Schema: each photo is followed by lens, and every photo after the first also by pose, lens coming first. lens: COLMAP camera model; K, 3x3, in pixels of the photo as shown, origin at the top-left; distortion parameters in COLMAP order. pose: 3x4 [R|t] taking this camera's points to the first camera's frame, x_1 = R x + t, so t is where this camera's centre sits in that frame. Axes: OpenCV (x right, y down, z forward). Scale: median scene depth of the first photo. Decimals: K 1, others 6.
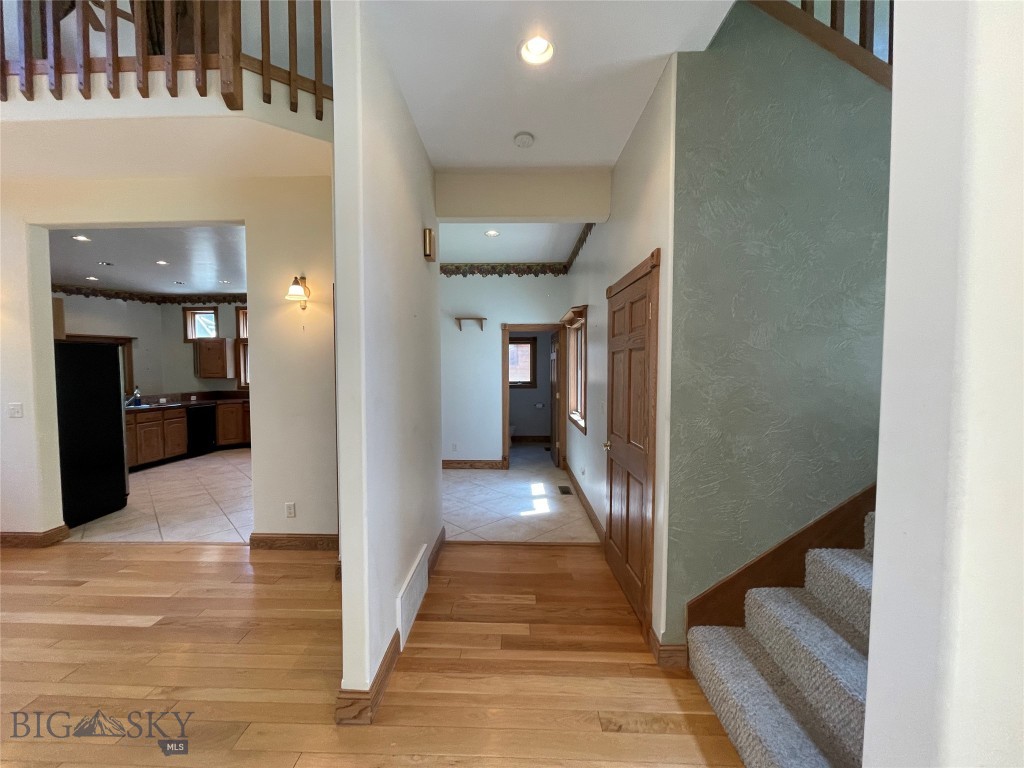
lens RADIAL K [[411.3, 0, 507.2], [0, 411.3, 384.1], [0, 0, 1]] dist [-0.002993, -0.000920]
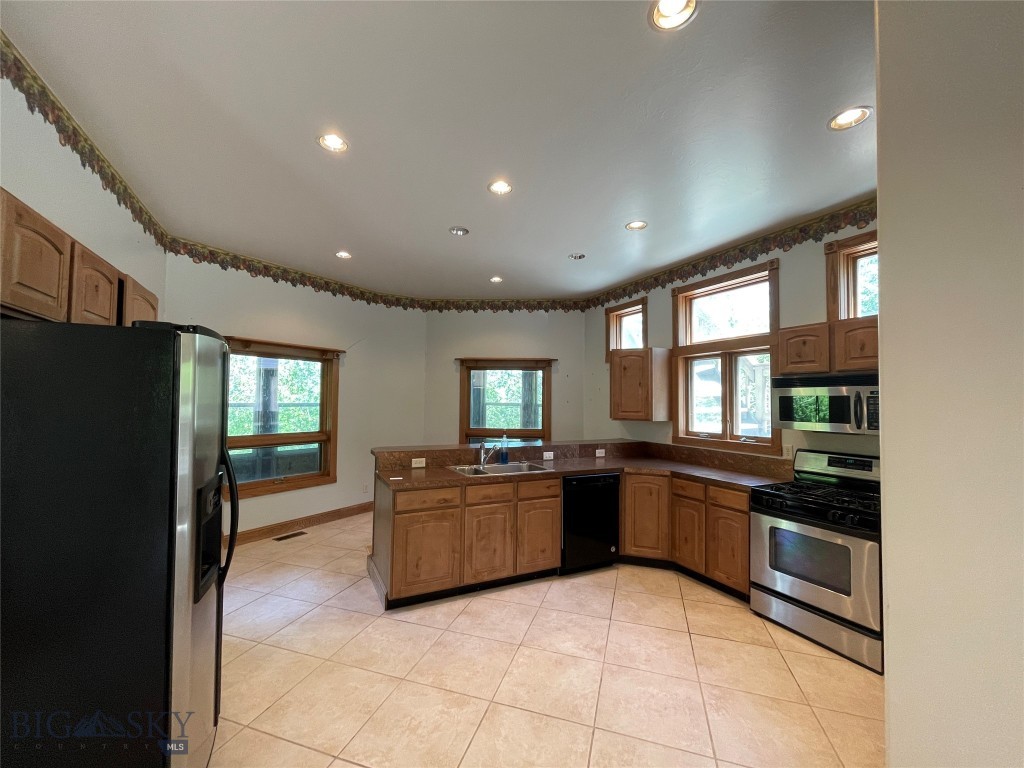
lens RADIAL K [[411.3, 0, 507.2], [0, 411.3, 384.1], [0, 0, 1]] dist [-0.002993, -0.000920]
pose [[0.475117, -0.023365, -0.879612, -0.512291], [-0.047277, 0.997526, -0.052034, -0.044351], [0.878652, 0.066308, 0.472837, 0.990128]]
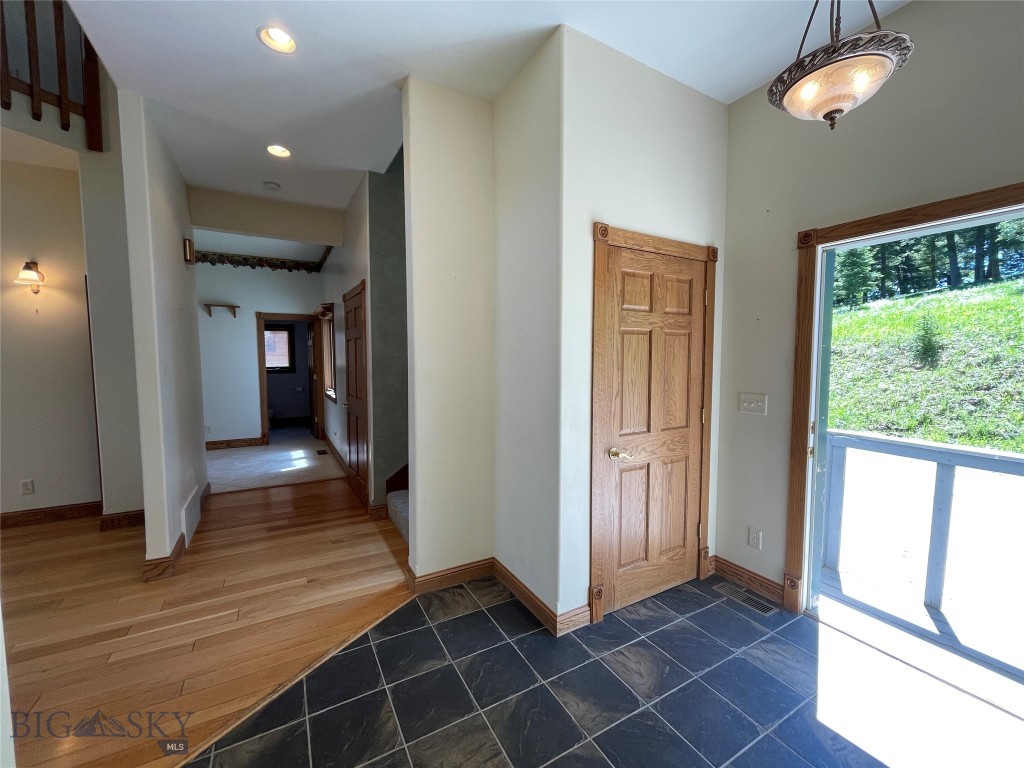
lens RADIAL K [[411.3, 0, 507.2], [0, 411.3, 384.1], [0, 0, 1]] dist [-0.002993, -0.000920]
pose [[0.859489, -0.034588, 0.509983, -0.003756], [0.020164, 0.999226, 0.033788, 0.027040], [-0.510756, -0.018757, 0.859521, -0.360430]]
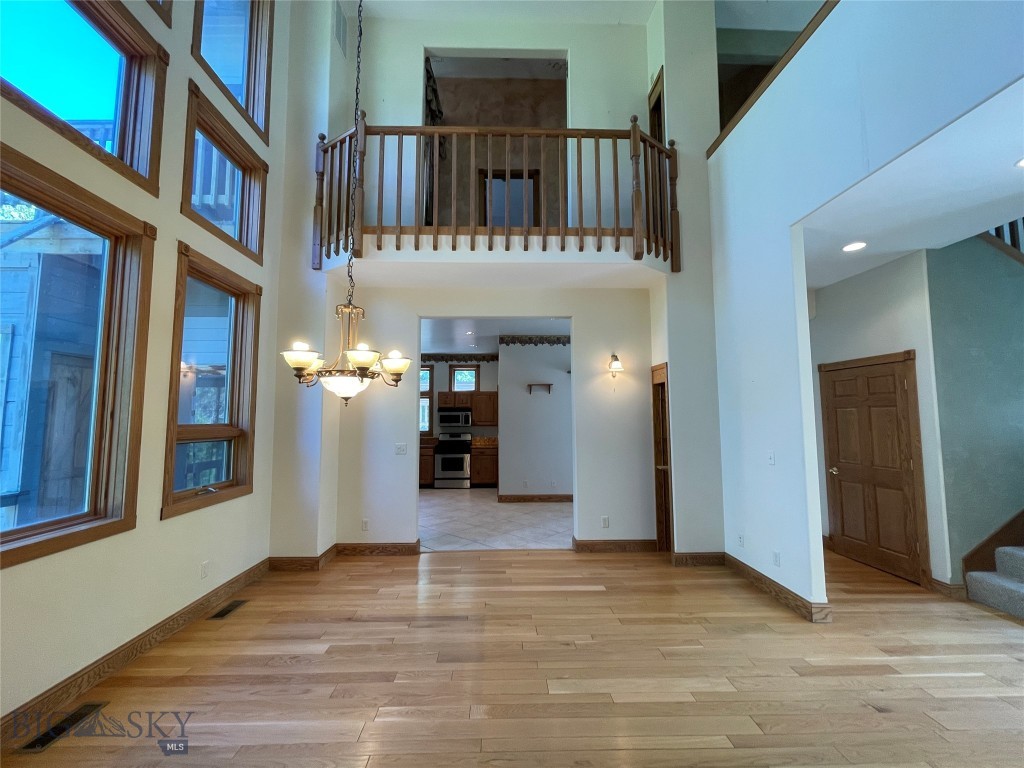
lens RADIAL K [[411.3, 0, 507.2], [0, 411.3, 384.1], [0, 0, 1]] dist [-0.002993, -0.000920]
pose [[0.998679, 0.005365, 0.051112, -0.669163], [0.000931, 0.992485, -0.122362, 0.013545], [-0.051385, 0.122248, 0.991169, -0.287423]]
